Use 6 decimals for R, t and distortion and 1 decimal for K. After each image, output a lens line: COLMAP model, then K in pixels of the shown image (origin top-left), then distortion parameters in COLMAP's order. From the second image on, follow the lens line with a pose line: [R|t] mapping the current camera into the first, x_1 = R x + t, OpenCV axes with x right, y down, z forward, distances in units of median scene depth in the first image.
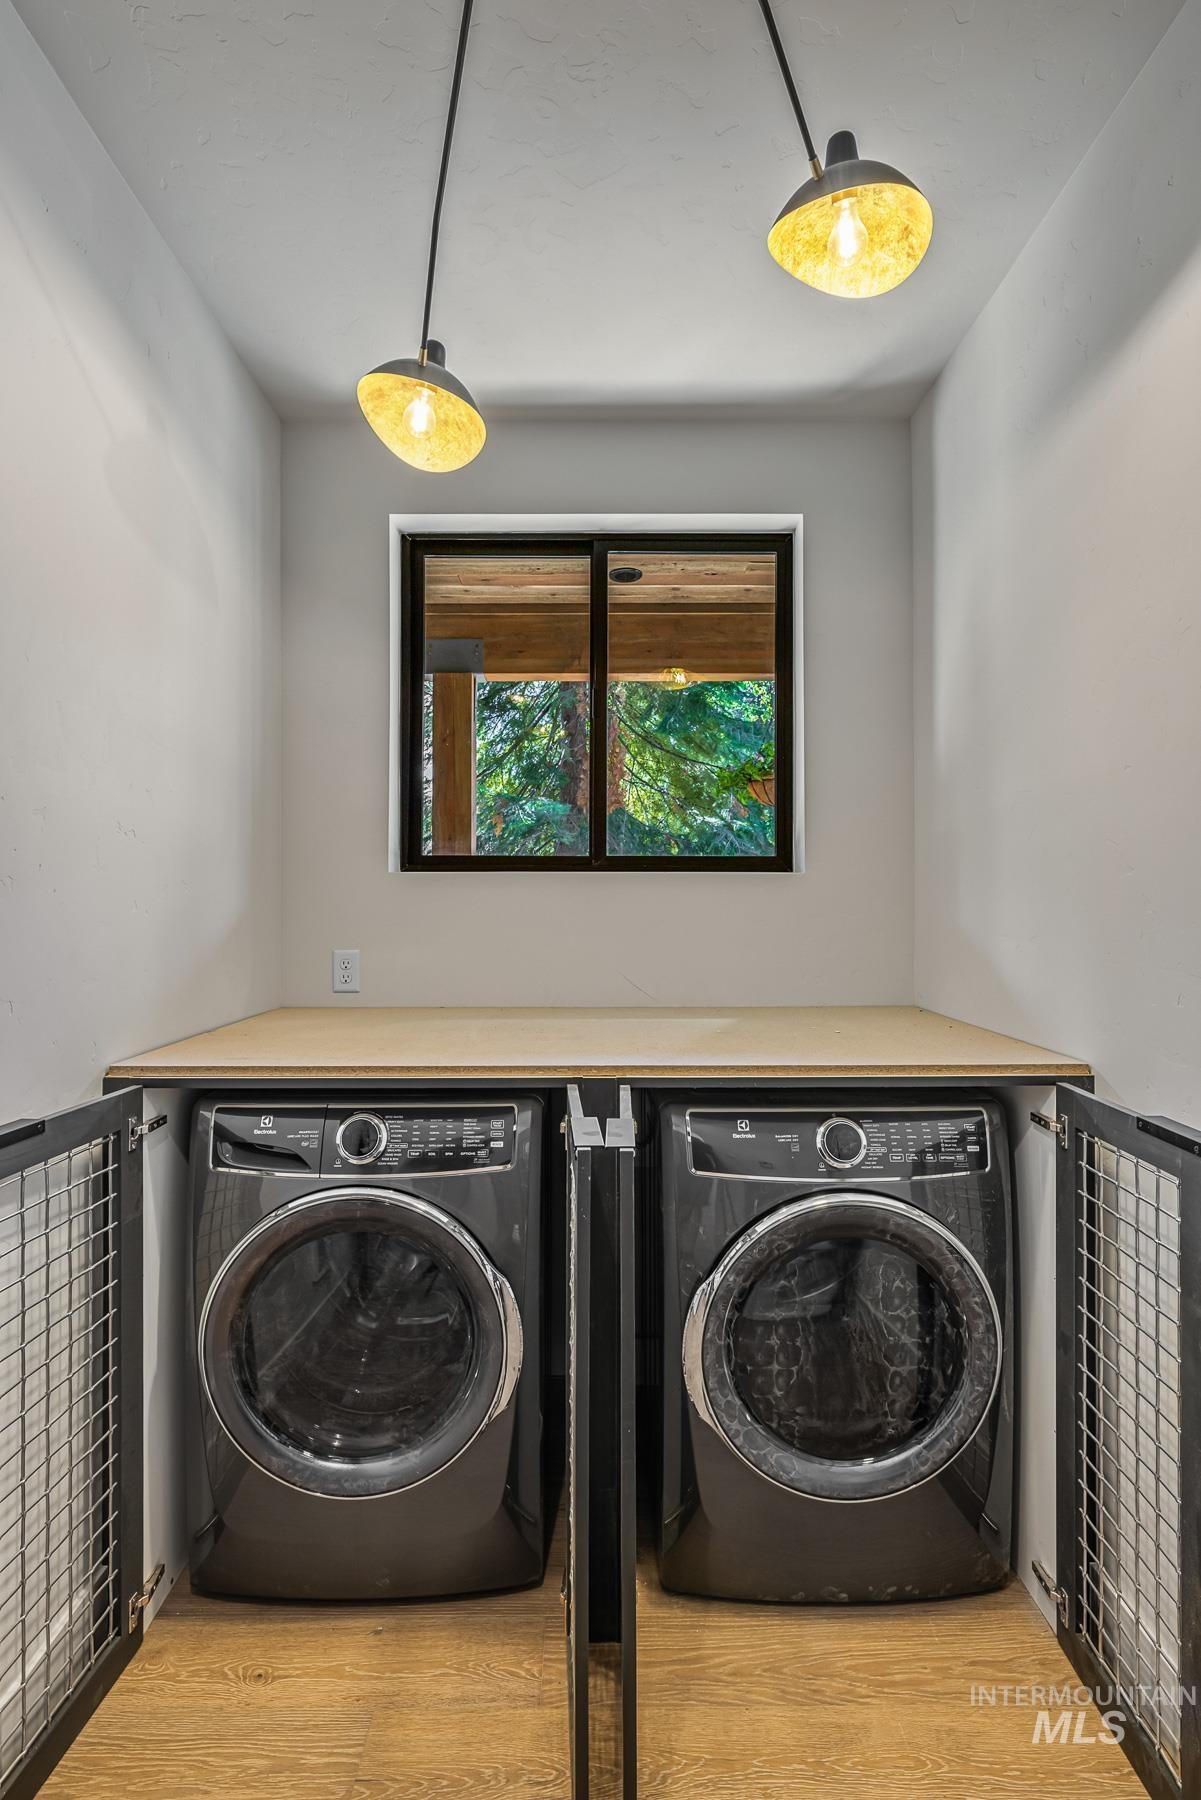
lens RADIAL K [[859.0, 0, 594.6], [0, 859.0, 894.8], [0, 0, 1]] dist [-0.008048, 0.000547]
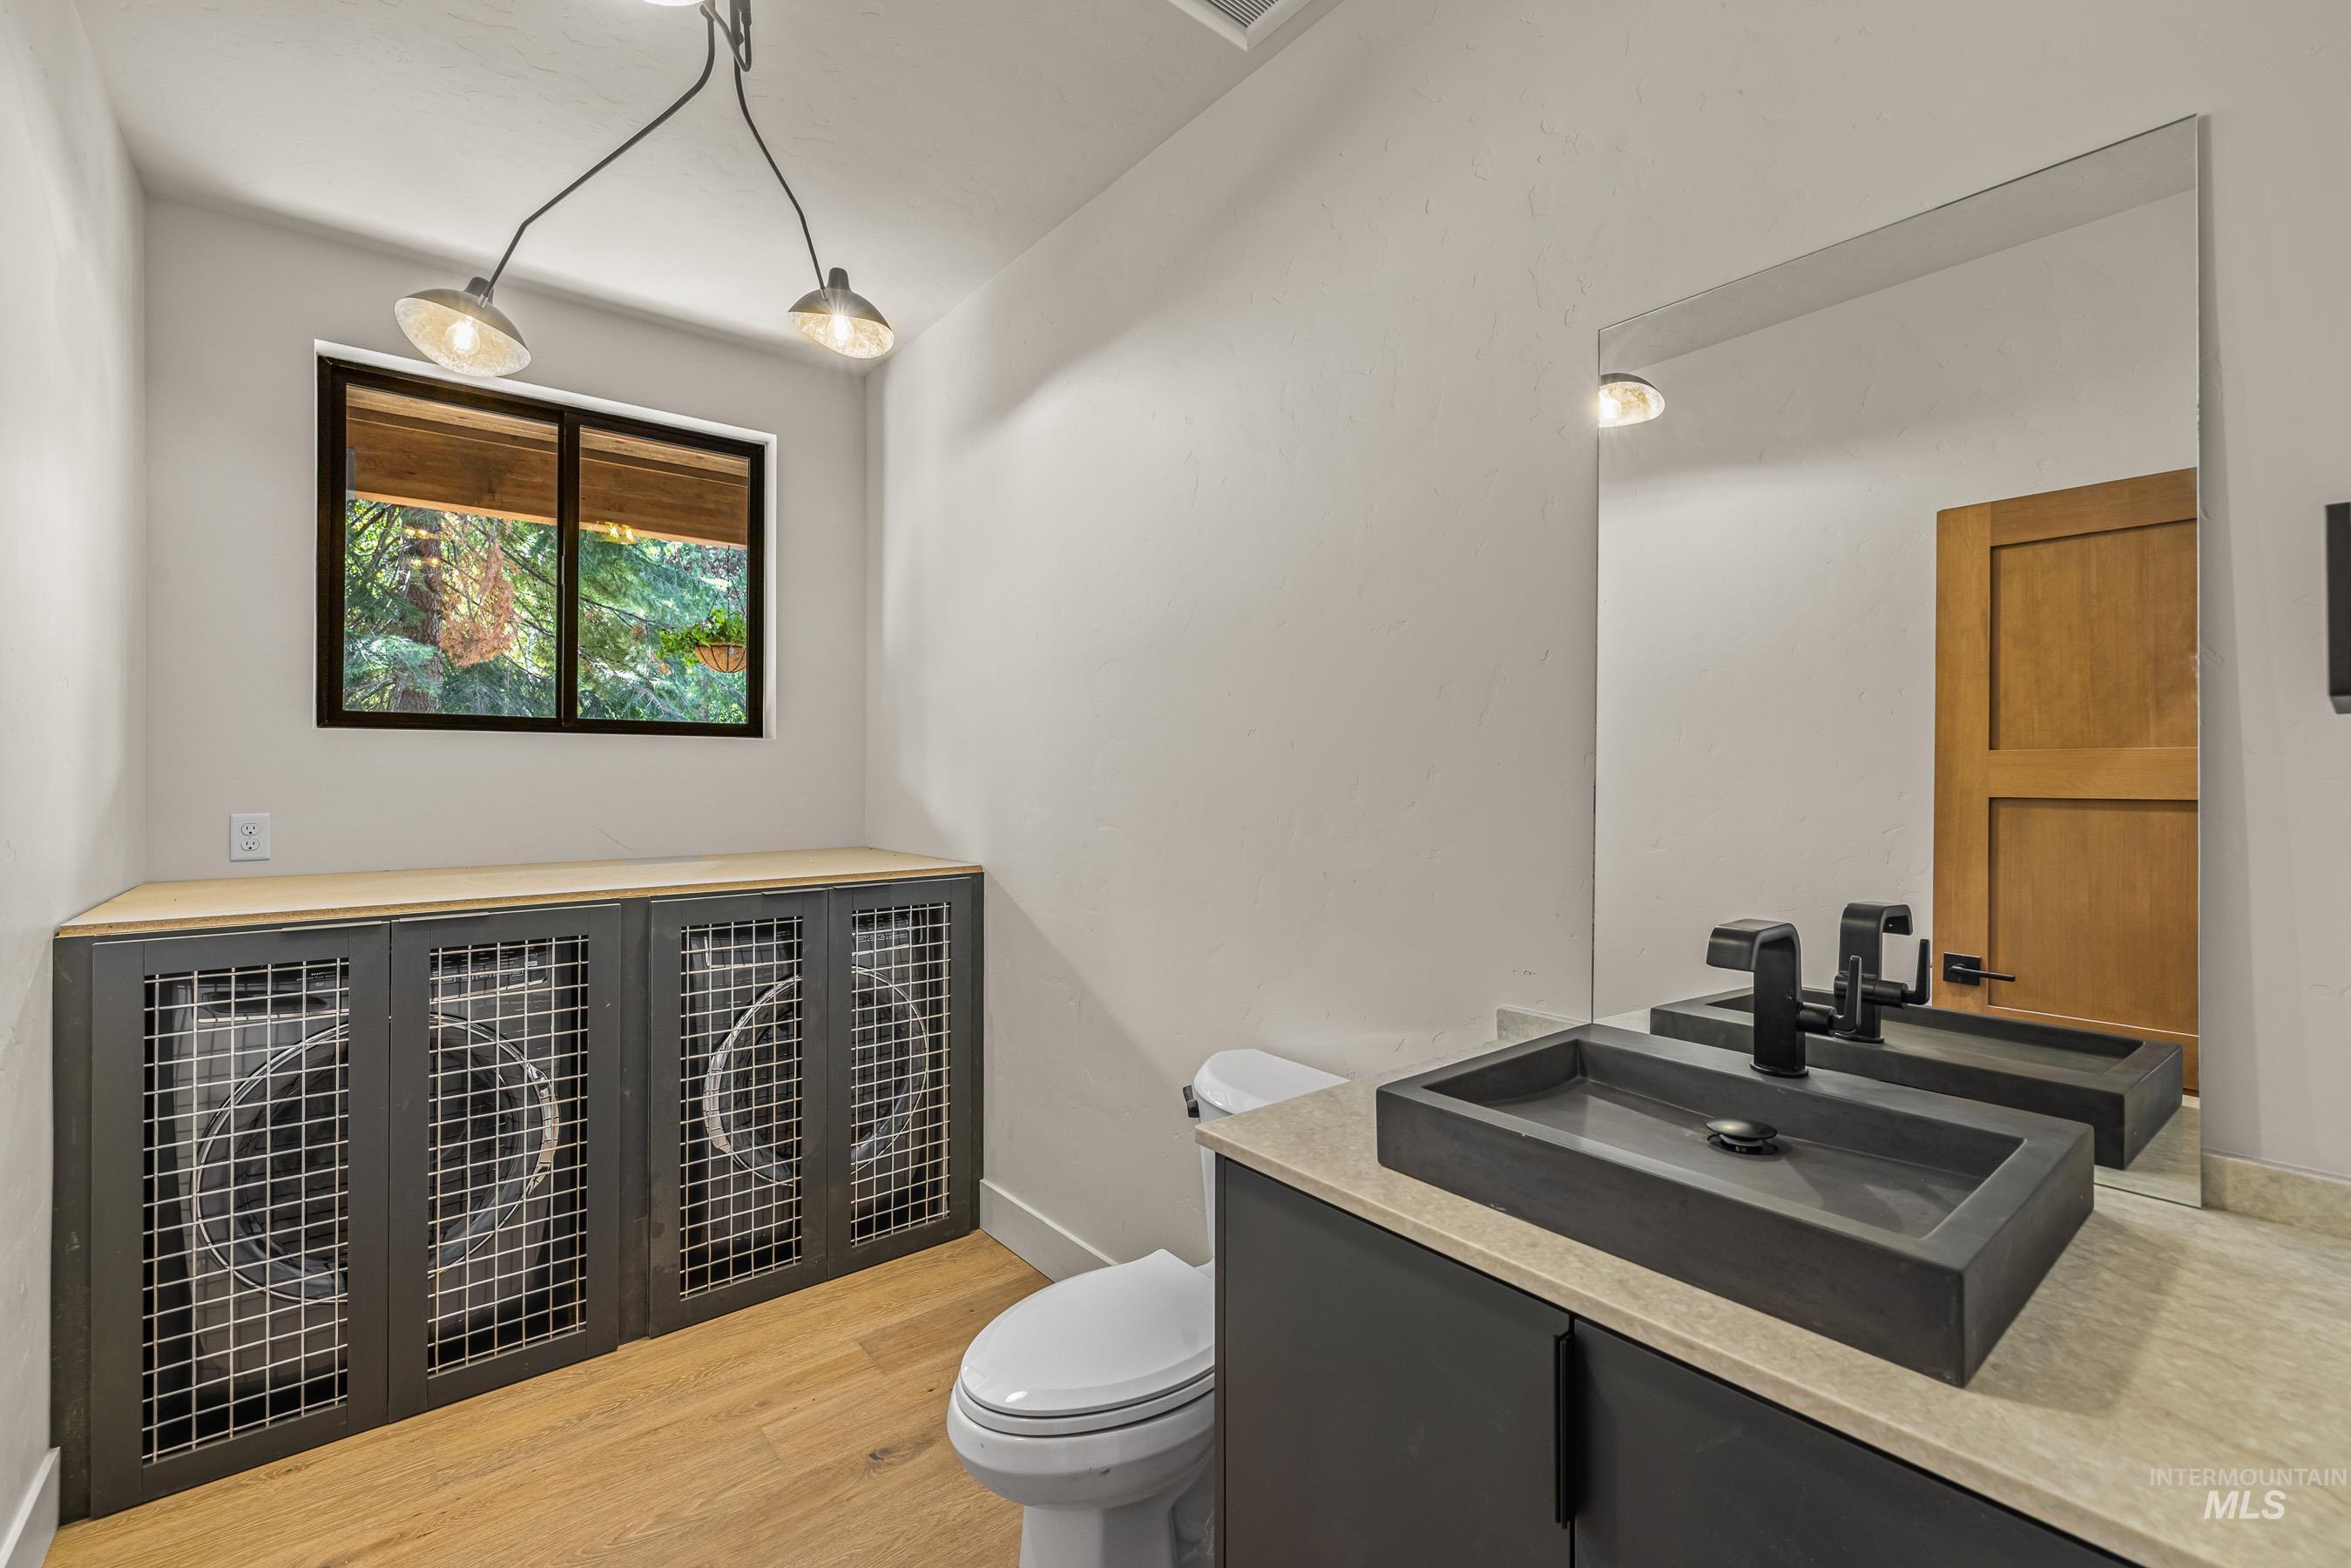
lens RADIAL K [[993.0, 0, 1172.4], [0, 993.0, 771.6], [0, 0, 1]] dist [0.003360, -0.001475]
pose [[0.777768, 0.002969, 0.628544, -0.179670], [-0.006984, 0.999968, 0.003918, 0.009444], [-0.628512, -0.007437, 0.777764, -0.385977]]
